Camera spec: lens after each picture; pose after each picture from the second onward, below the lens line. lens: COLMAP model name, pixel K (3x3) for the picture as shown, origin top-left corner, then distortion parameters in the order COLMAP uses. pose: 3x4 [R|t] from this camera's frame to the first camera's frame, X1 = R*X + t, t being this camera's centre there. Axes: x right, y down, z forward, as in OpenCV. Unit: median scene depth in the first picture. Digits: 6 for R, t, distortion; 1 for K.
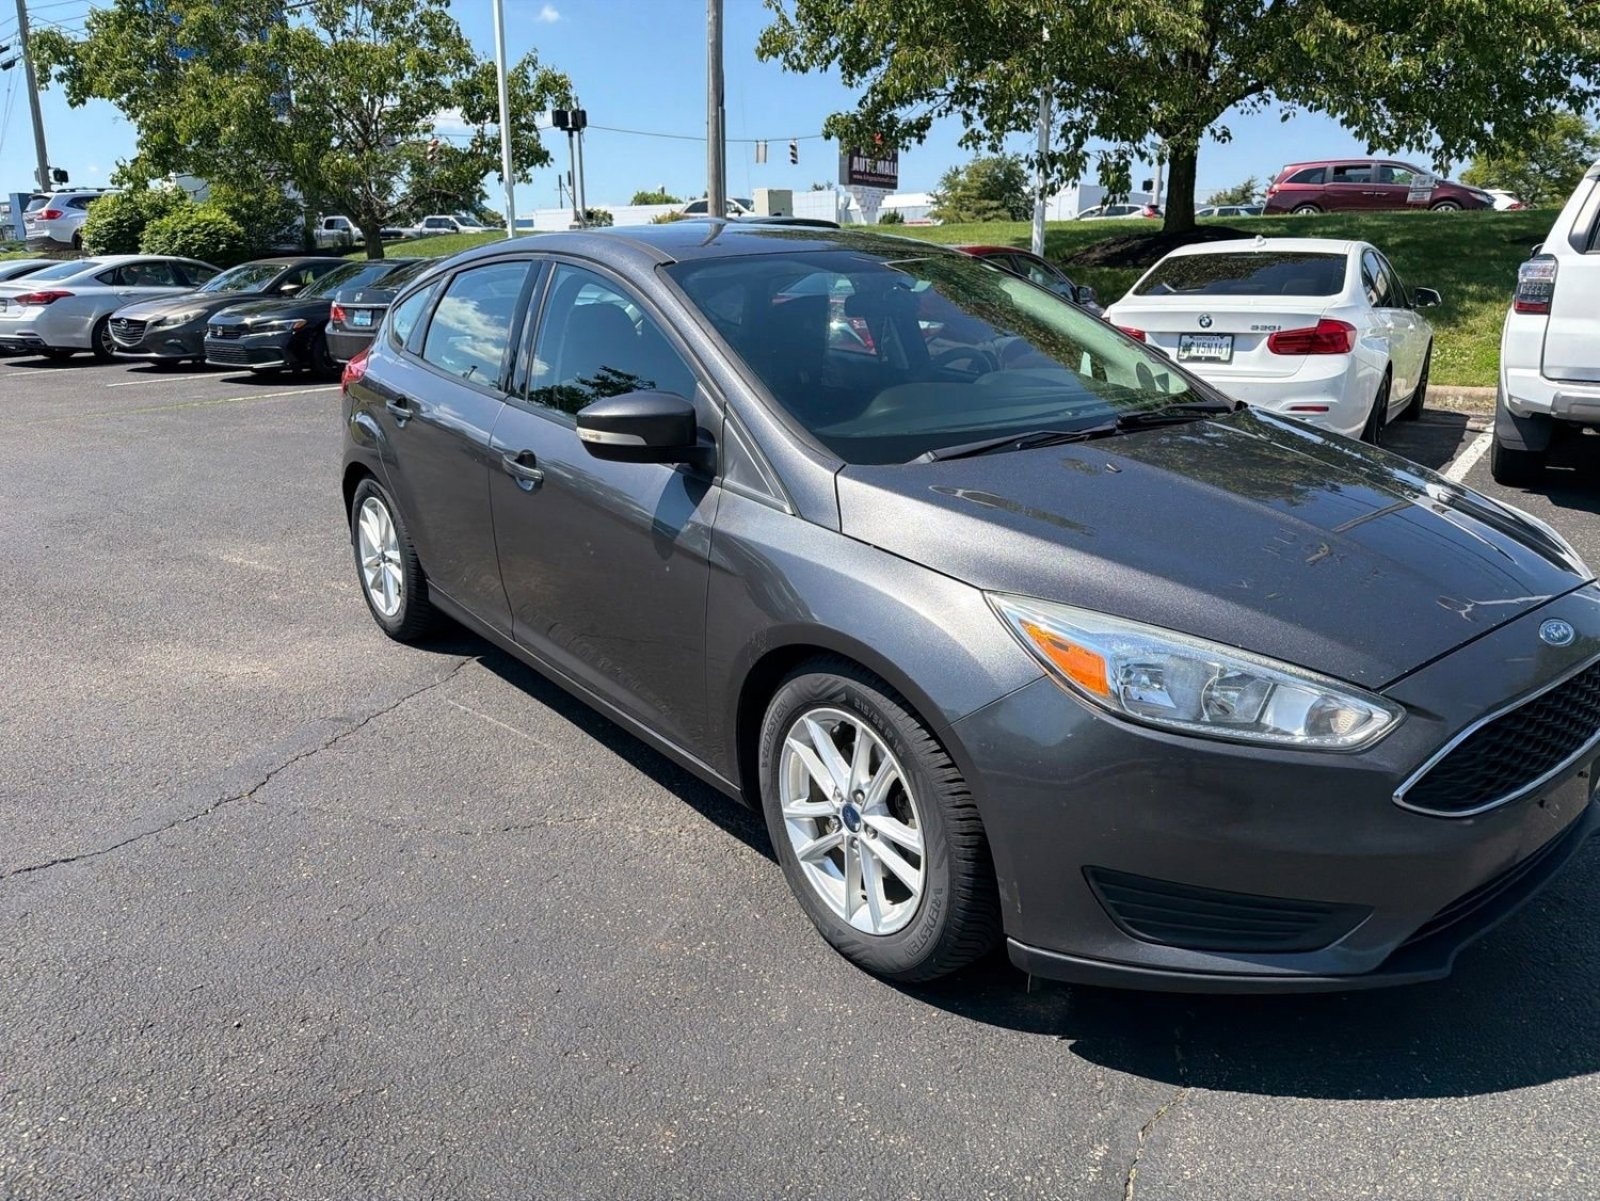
lens RADIAL K [[1124.2, 0, 808.8], [0, 1124.2, 590.5], [0, 0, 1]] dist [0.053135, -0.056850]
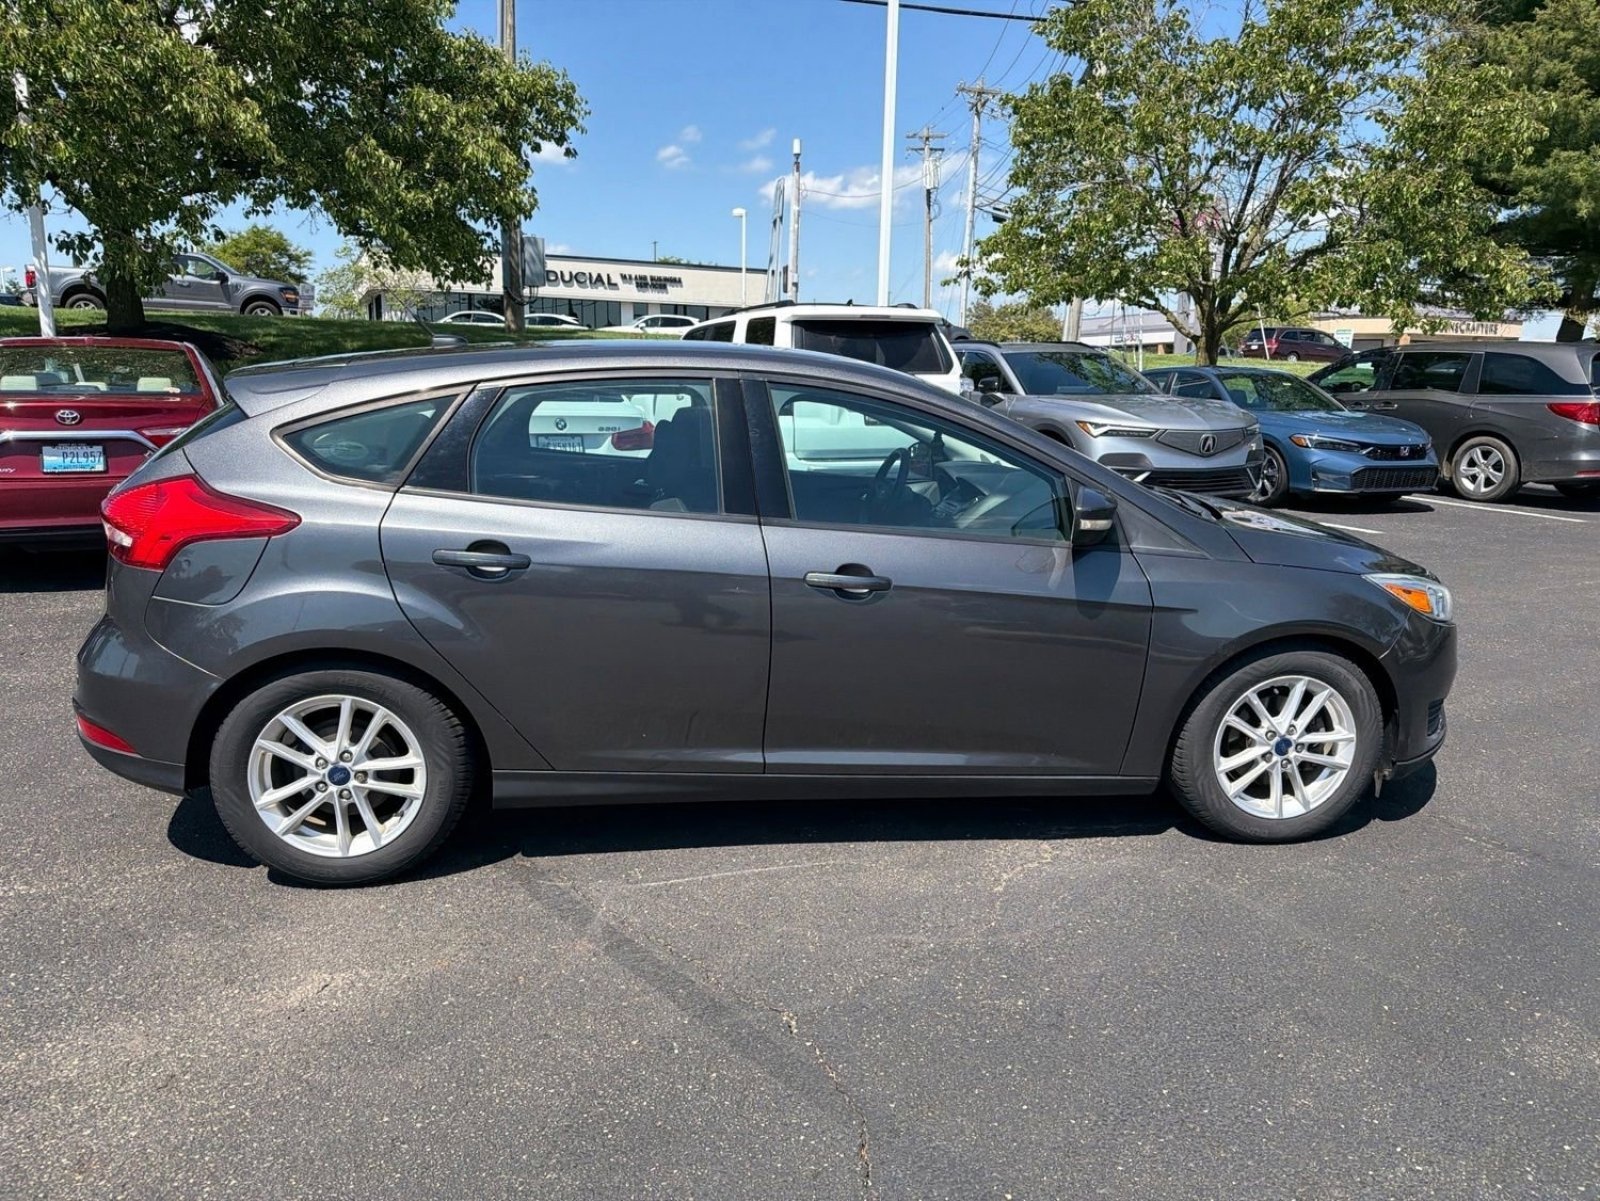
lens RADIAL K [[1124.3, 0, 803.0], [0, 1124.3, 597.6], [0, 0, 1]] dist [0.061240, -0.080781]
pose [[0.507999, -0.156993, 0.846930, -0.935554], [0.218657, 0.974546, 0.049495, -0.127328], [-0.833142, 0.160044, 0.529396, 0.418032]]
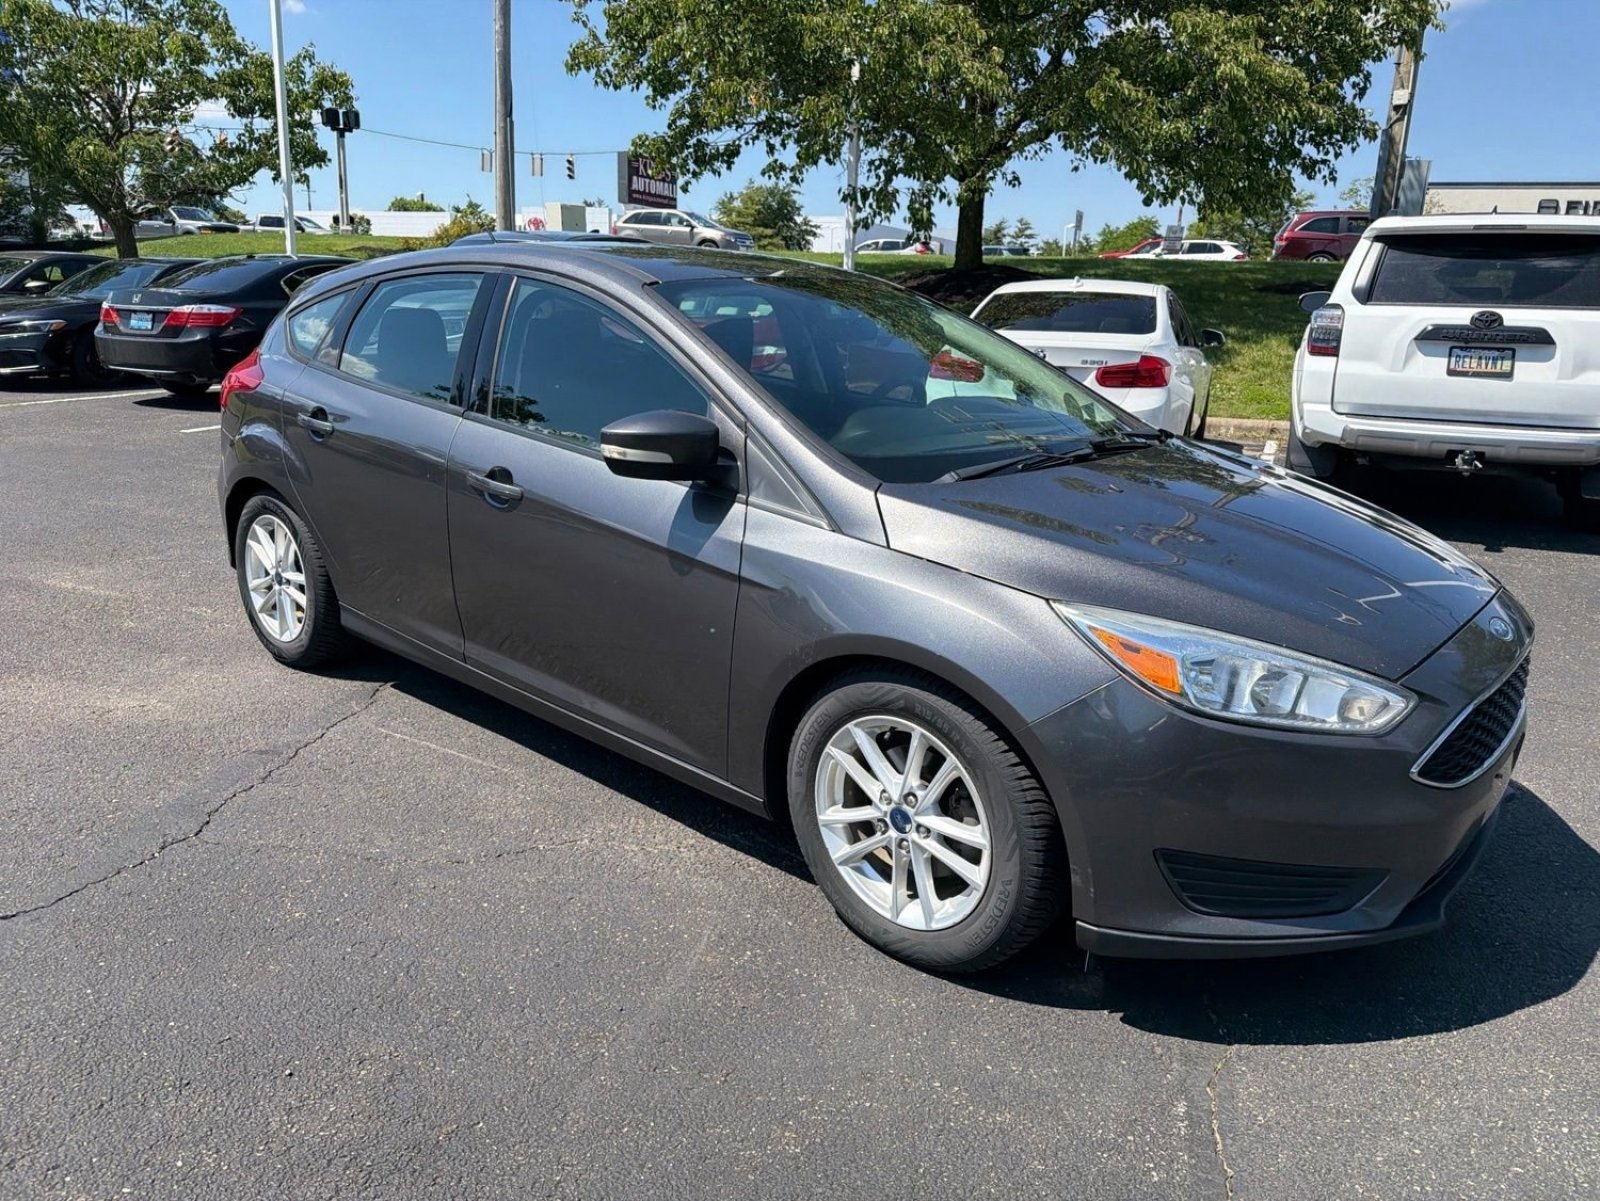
lens RADIAL K [[1124.2, 0, 808.8], [0, 1124.2, 590.5], [0, 0, 1]] dist [0.053135, -0.056850]
pose [[0.980216, -0.012232, 0.197552, -0.149942], [0.015806, 0.999738, -0.016527, 0.002847], [-0.197299, 0.019323, 0.980153, -0.007795]]
